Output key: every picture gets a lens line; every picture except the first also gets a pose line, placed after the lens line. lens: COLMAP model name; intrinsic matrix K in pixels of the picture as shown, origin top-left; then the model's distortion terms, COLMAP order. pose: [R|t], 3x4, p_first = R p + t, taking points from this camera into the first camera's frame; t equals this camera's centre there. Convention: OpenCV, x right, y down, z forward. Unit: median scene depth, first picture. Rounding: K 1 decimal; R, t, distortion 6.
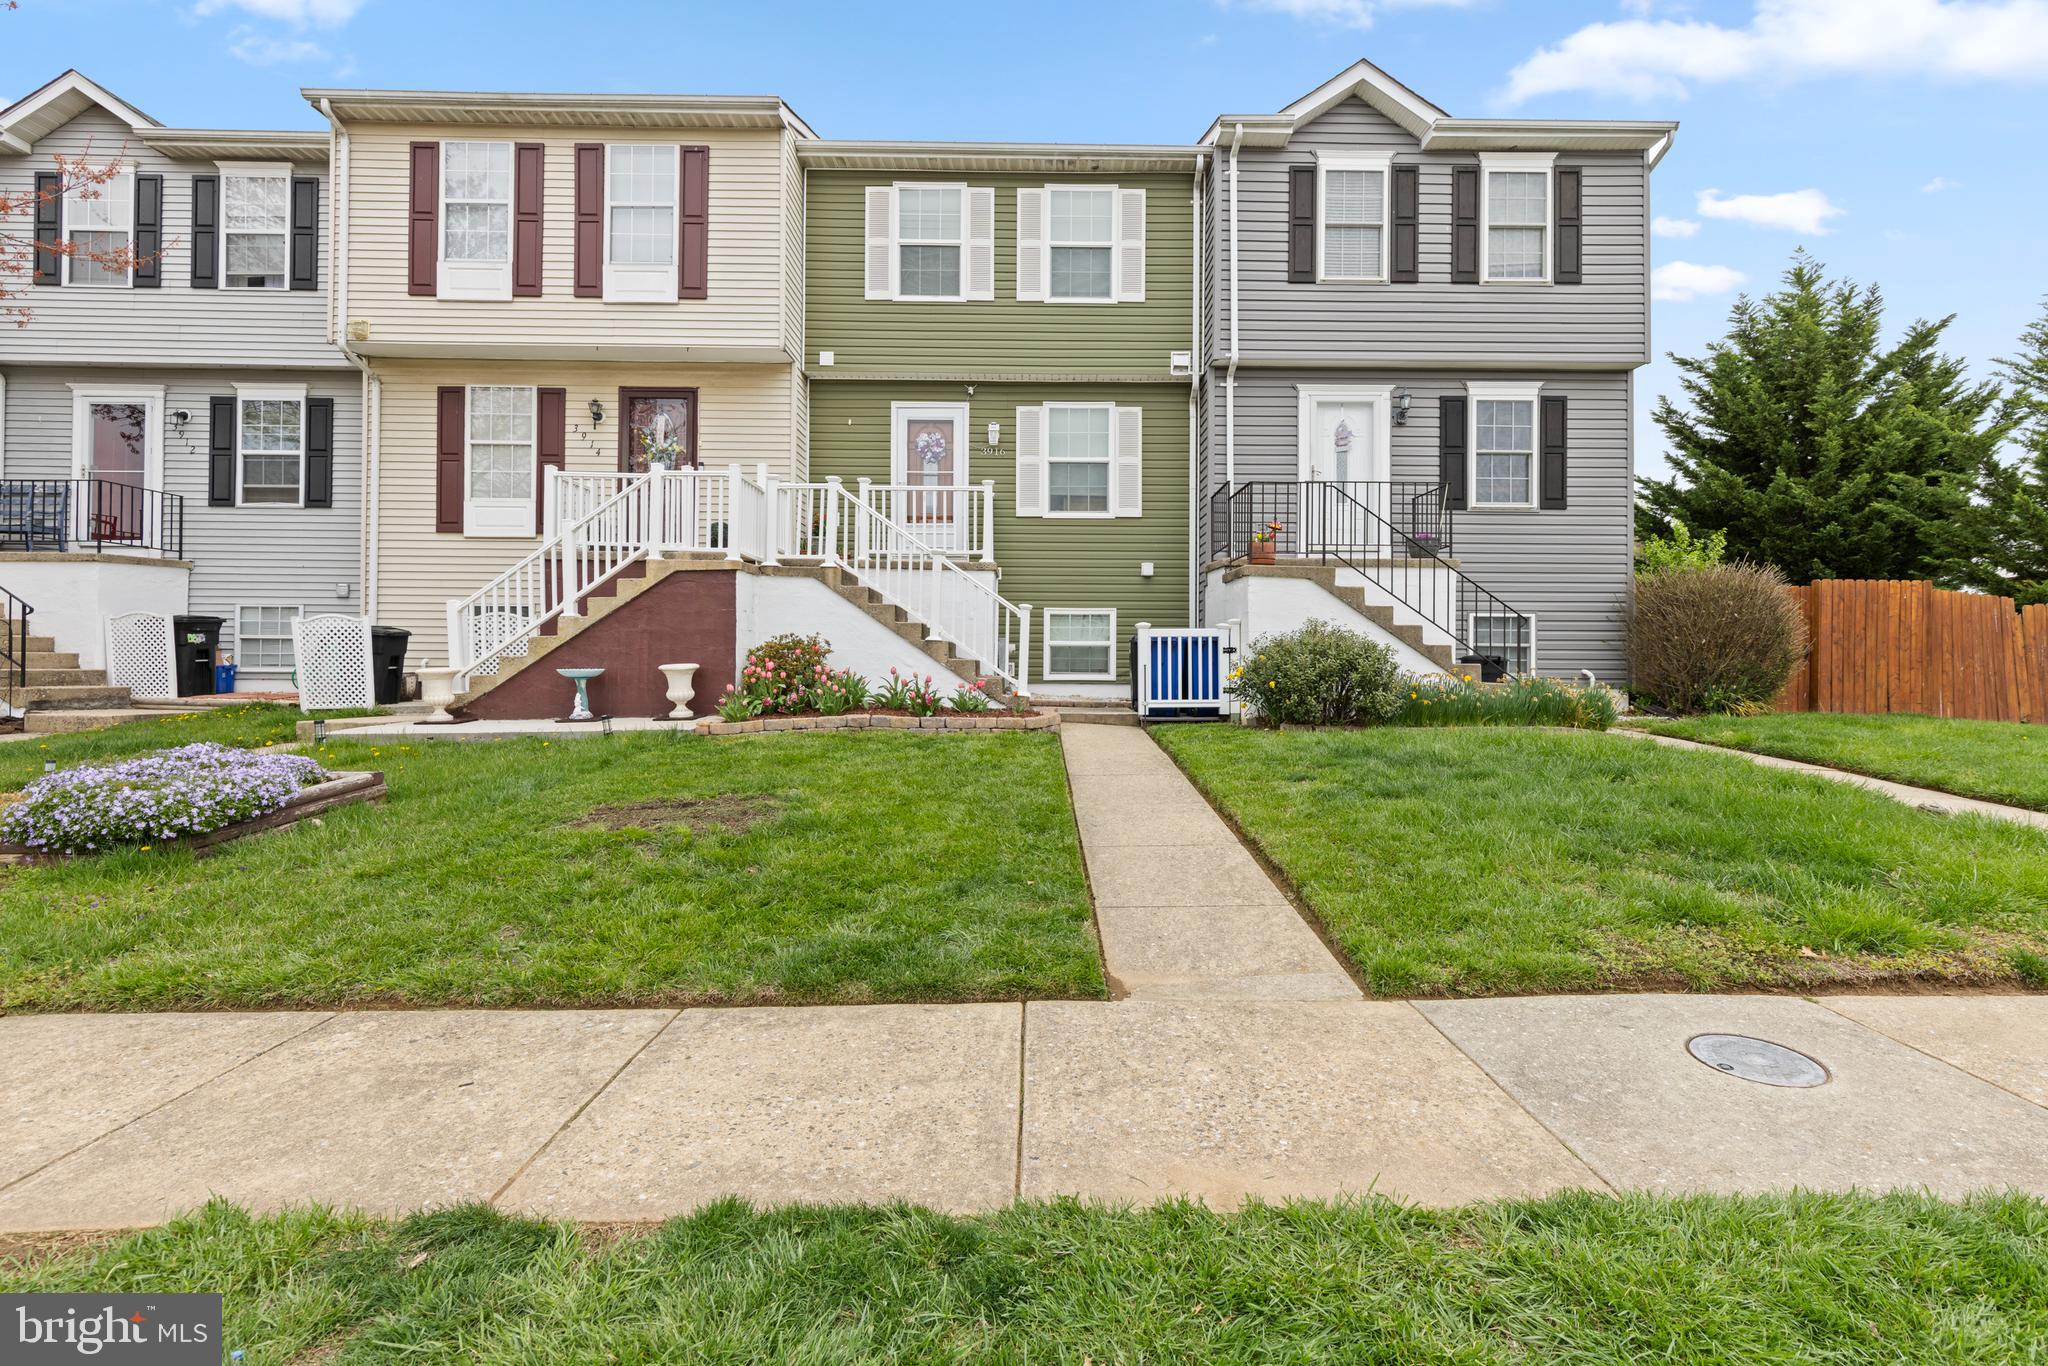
lens RADIAL K [[924.9, 0, 1050.7], [0, 924.9, 654.8], [0, 0, 1]] dist [0.011579, 0.001030]
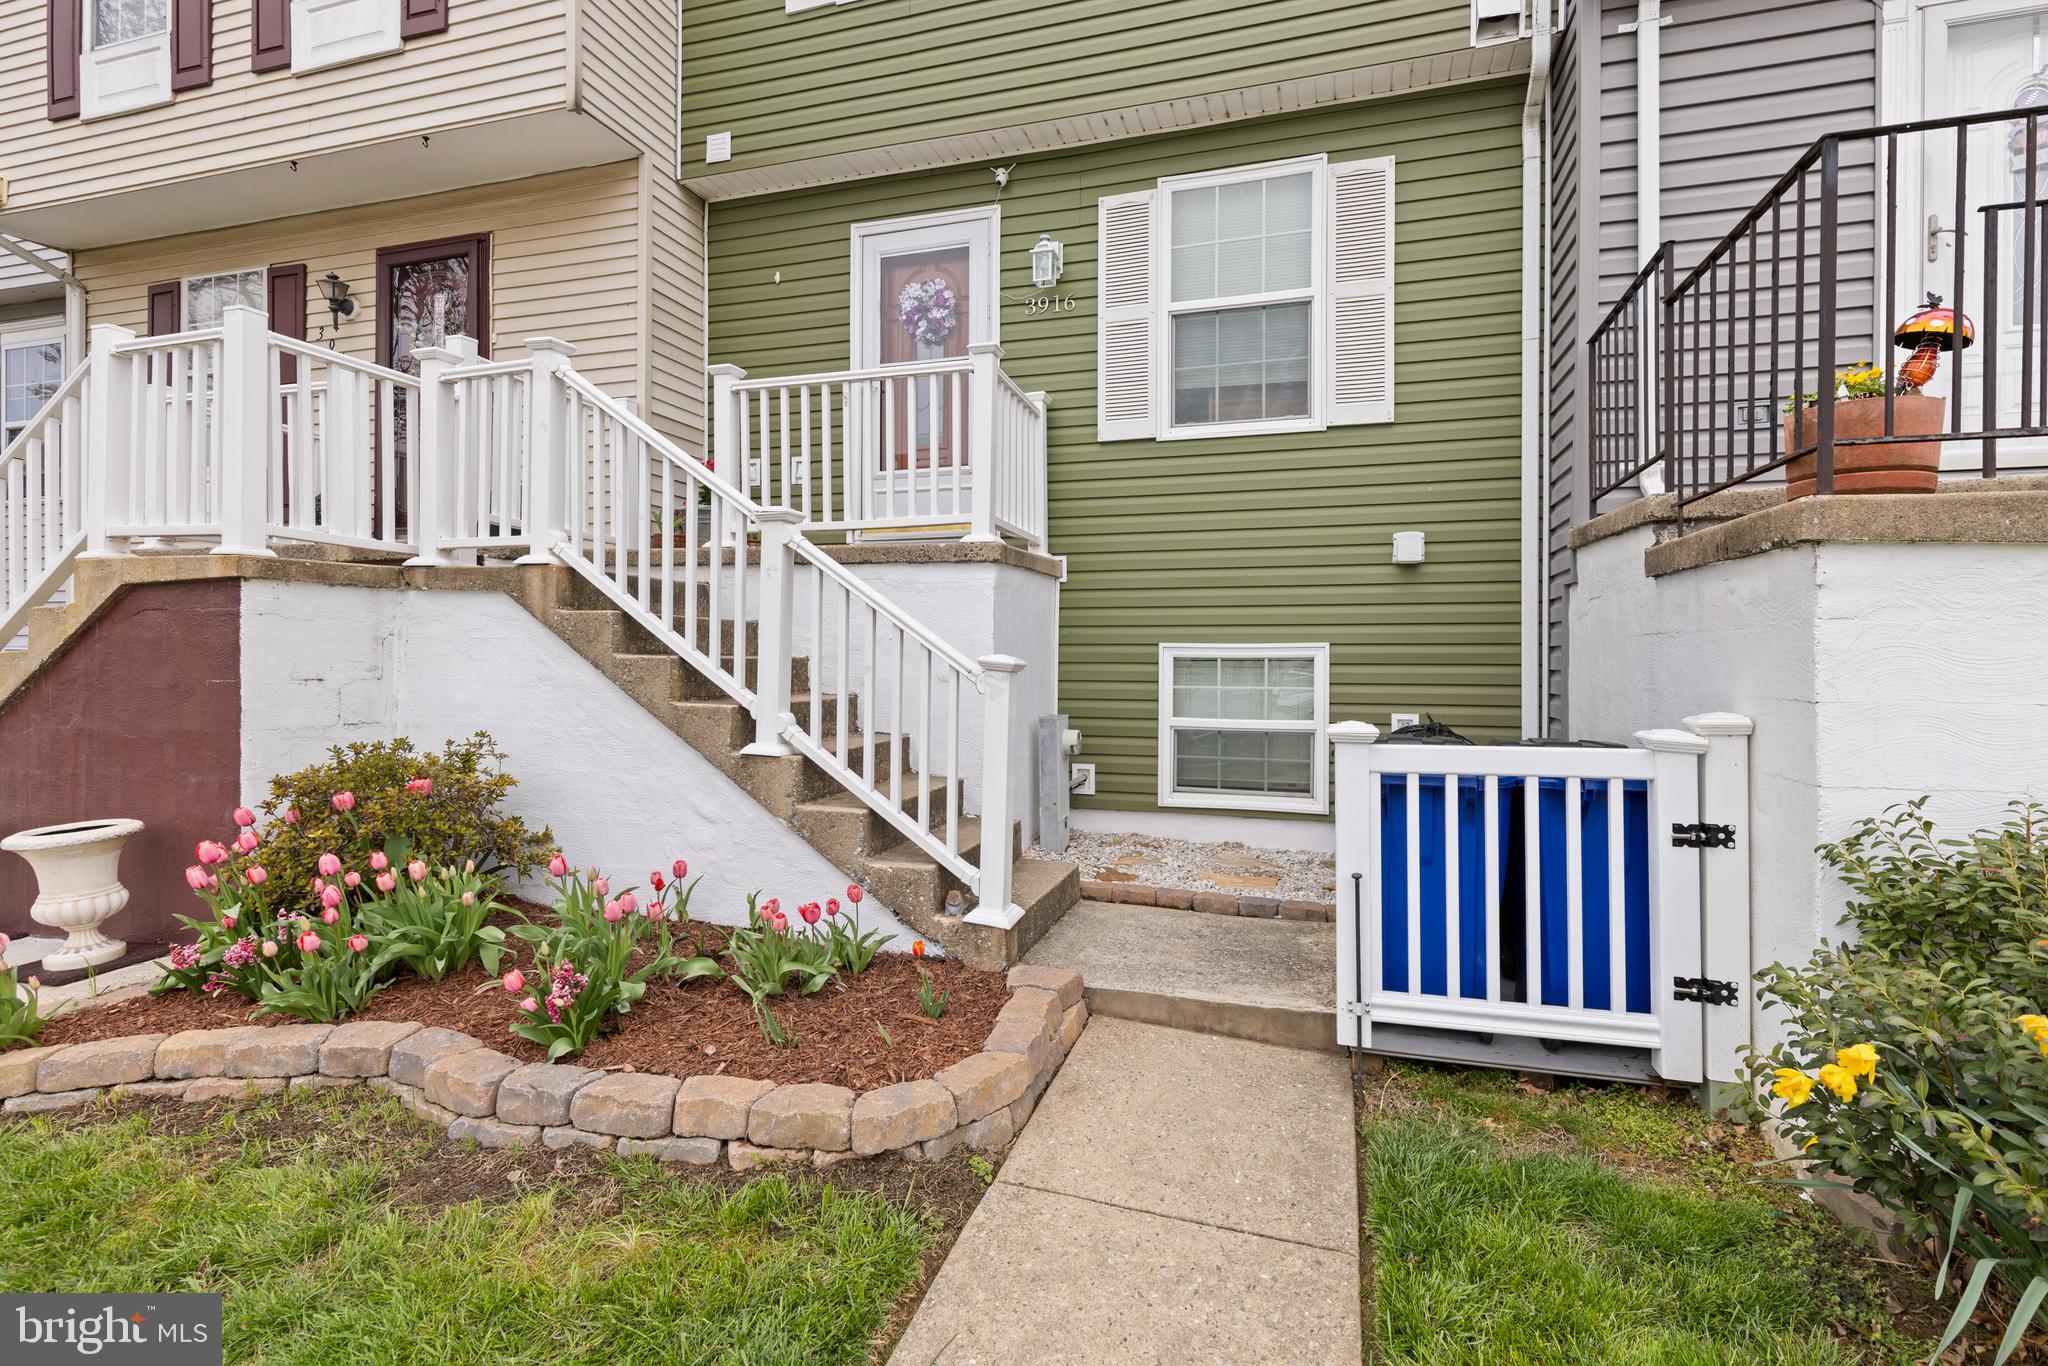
lens RADIAL K [[957.8, 0, 1038.9], [0, 957.8, 659.0], [0, 0, 1]] dist [0.008965, -0.001140]
pose [[0.952396, -0.000655, -0.304863, 0.082840], [0.001096, 0.999999, 0.001274, -0.046651], [0.304861, -0.001547, 0.952396, 0.578469]]
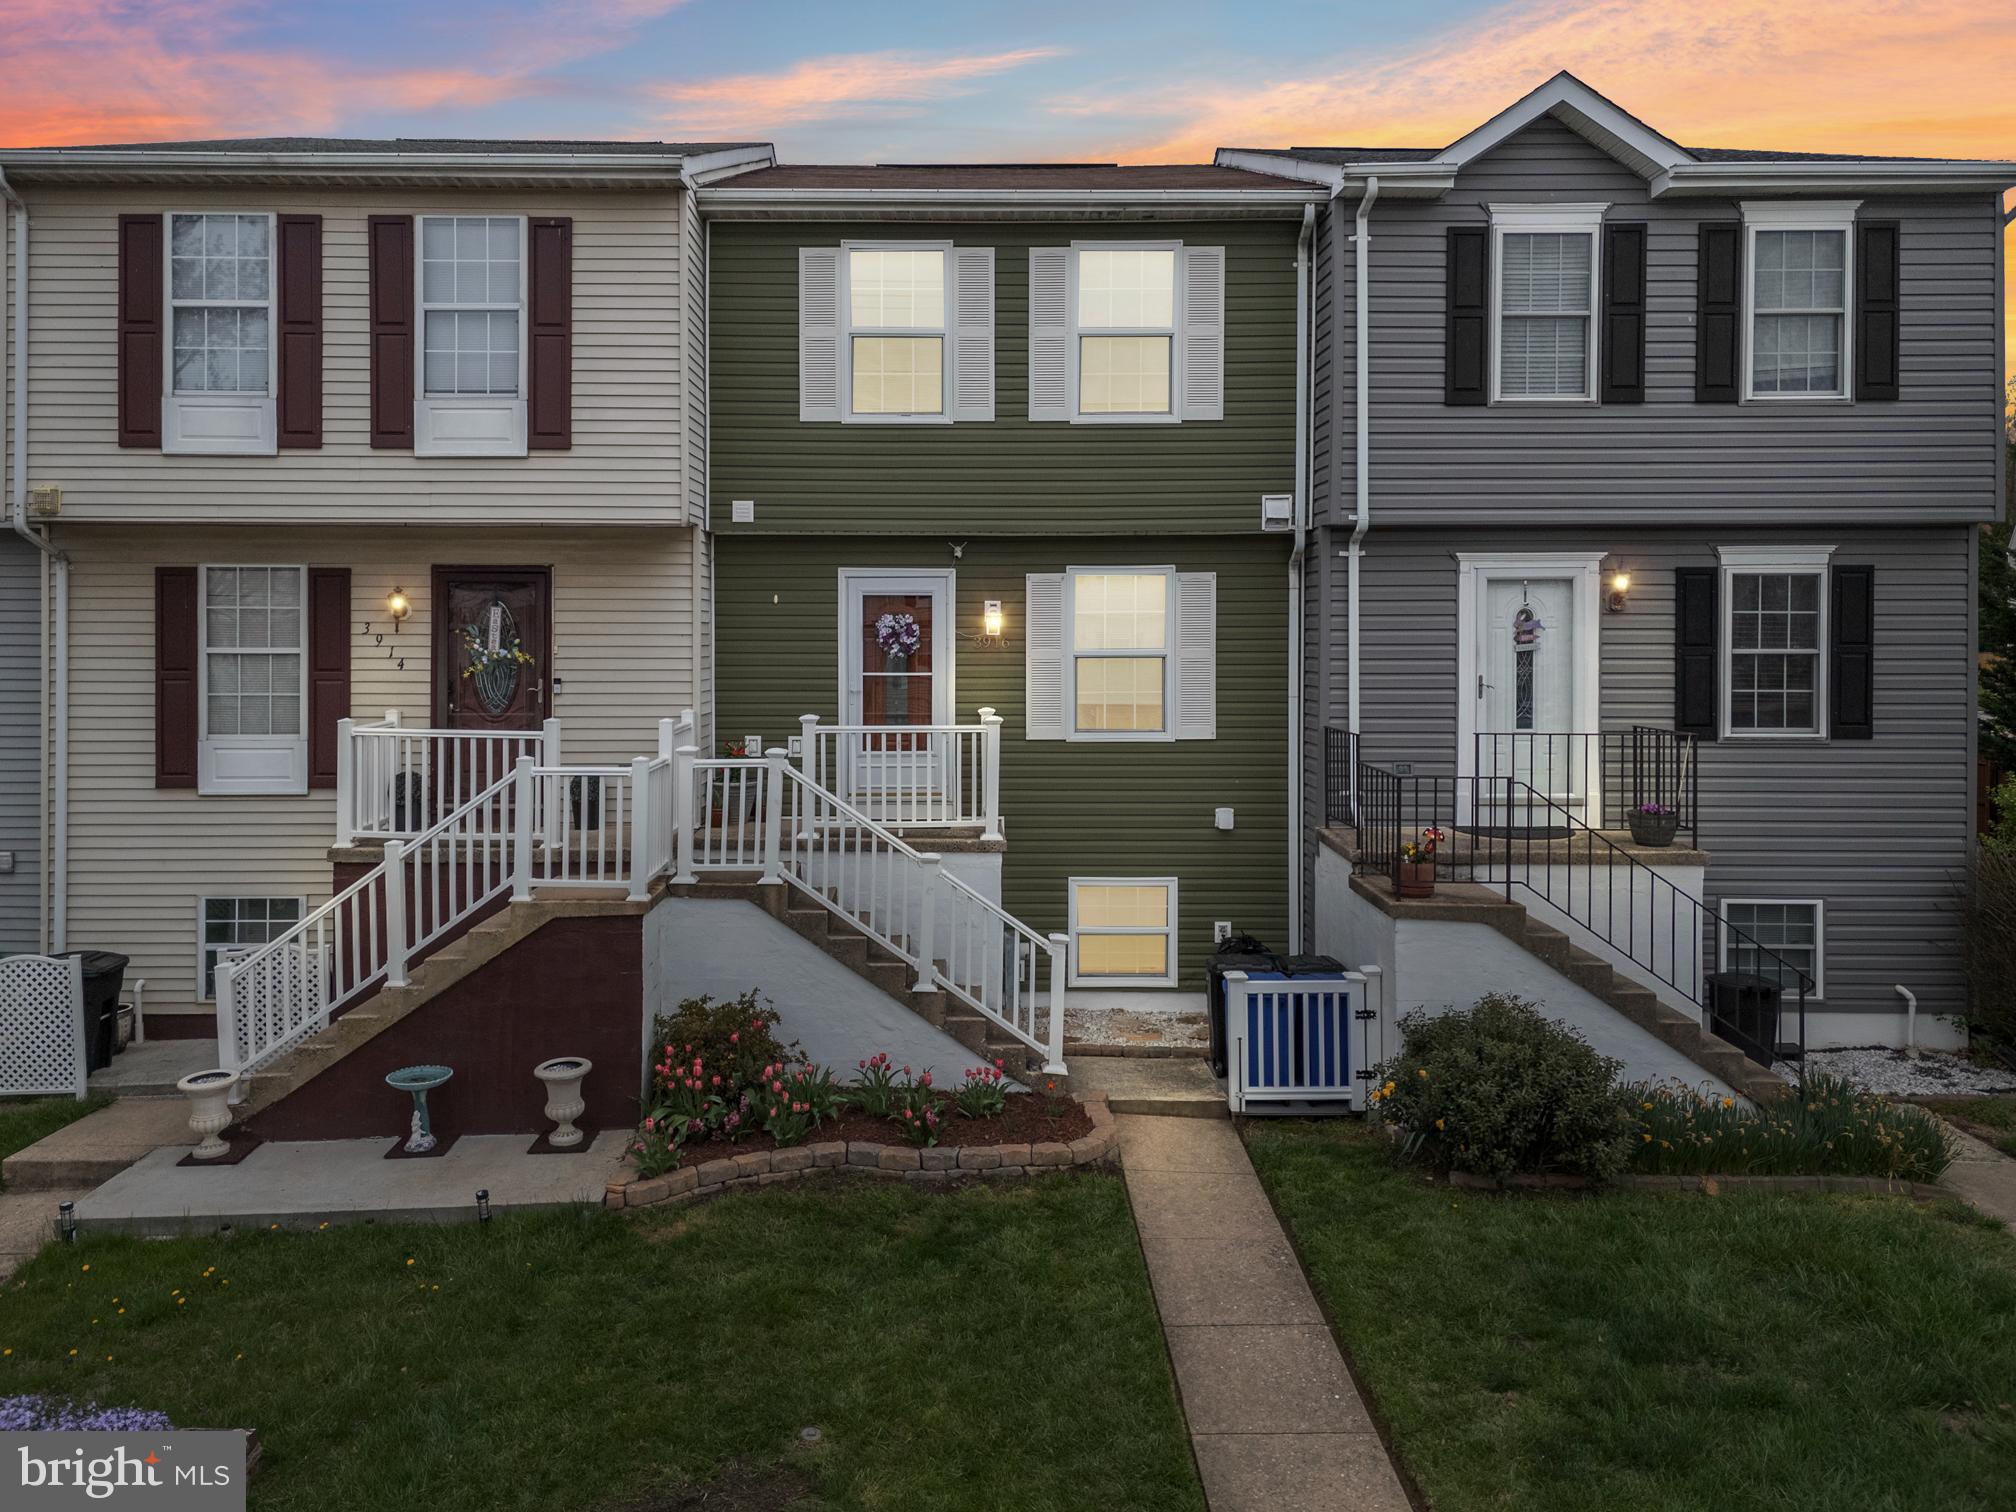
lens RADIAL K [[1537.0, 0, 987.5], [0, 1537.0, 667.2], [0, 0, 1]] dist [0.066316, -0.042790]
pose [[0.999989, -0.002564, -0.003798, -0.065273], [0.002630, 0.999845, 0.017421, -0.235160], [0.003753, -0.017430, 0.999841, -0.105350]]
